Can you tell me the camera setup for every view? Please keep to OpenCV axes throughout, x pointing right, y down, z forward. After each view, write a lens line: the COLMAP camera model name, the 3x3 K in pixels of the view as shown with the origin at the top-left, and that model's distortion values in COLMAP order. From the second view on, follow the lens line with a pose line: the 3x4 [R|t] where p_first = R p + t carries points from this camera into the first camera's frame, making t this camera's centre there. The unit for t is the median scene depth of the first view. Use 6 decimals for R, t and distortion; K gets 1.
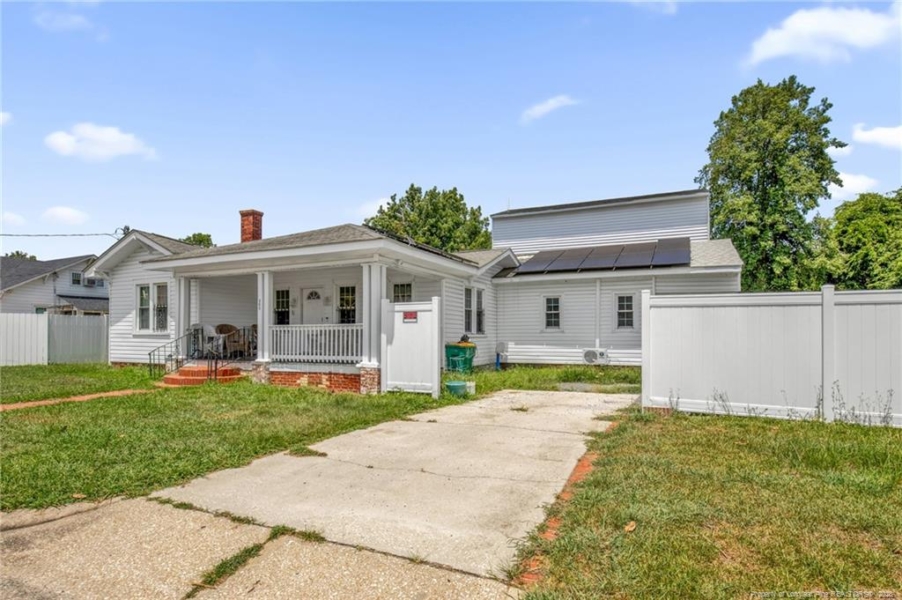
lens RADIAL K [[427.2, 0, 465.4], [0, 427.2, 332.3], [0, 0, 1]] dist [-0.008668, 0.000172]
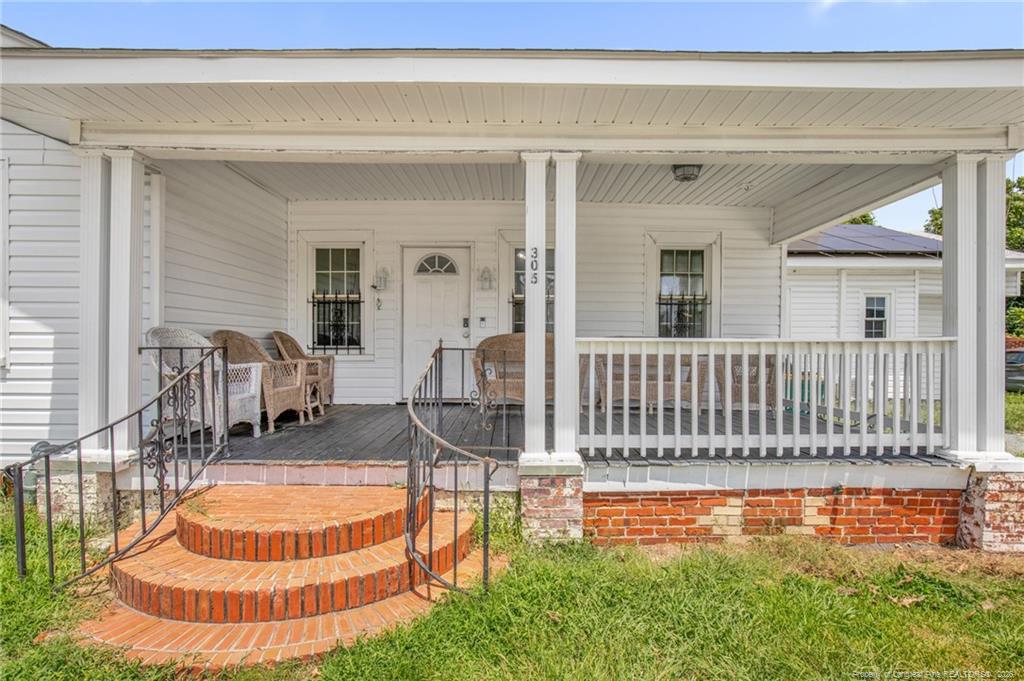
lens RADIAL K [[485.0, 0, 513.9], [0, 485.0, 345.4], [0, 0, 1]] dist [-0.008668, 0.000172]
pose [[0.916521, 0.001218, 0.399985, -0.623188], [-0.004054, 0.999972, 0.006243, -0.013337], [-0.399967, -0.007343, 0.916500, 0.694339]]
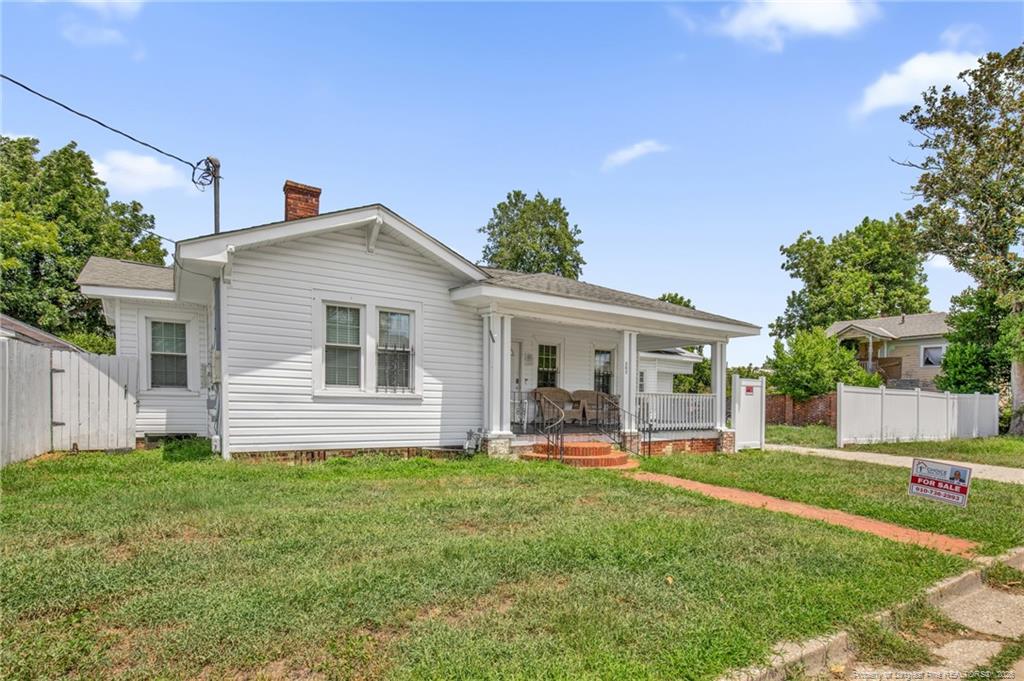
lens RADIAL K [[485.0, 0, 503.3], [0, 485.0, 391.8], [0, 0, 1]] dist [-0.008668, 0.000172]
pose [[0.596973, 0.021210, 0.801981, -1.431951], [-0.027208, 0.999611, -0.006183, -0.002721], [-0.801800, -0.018129, 0.597317, 0.597238]]
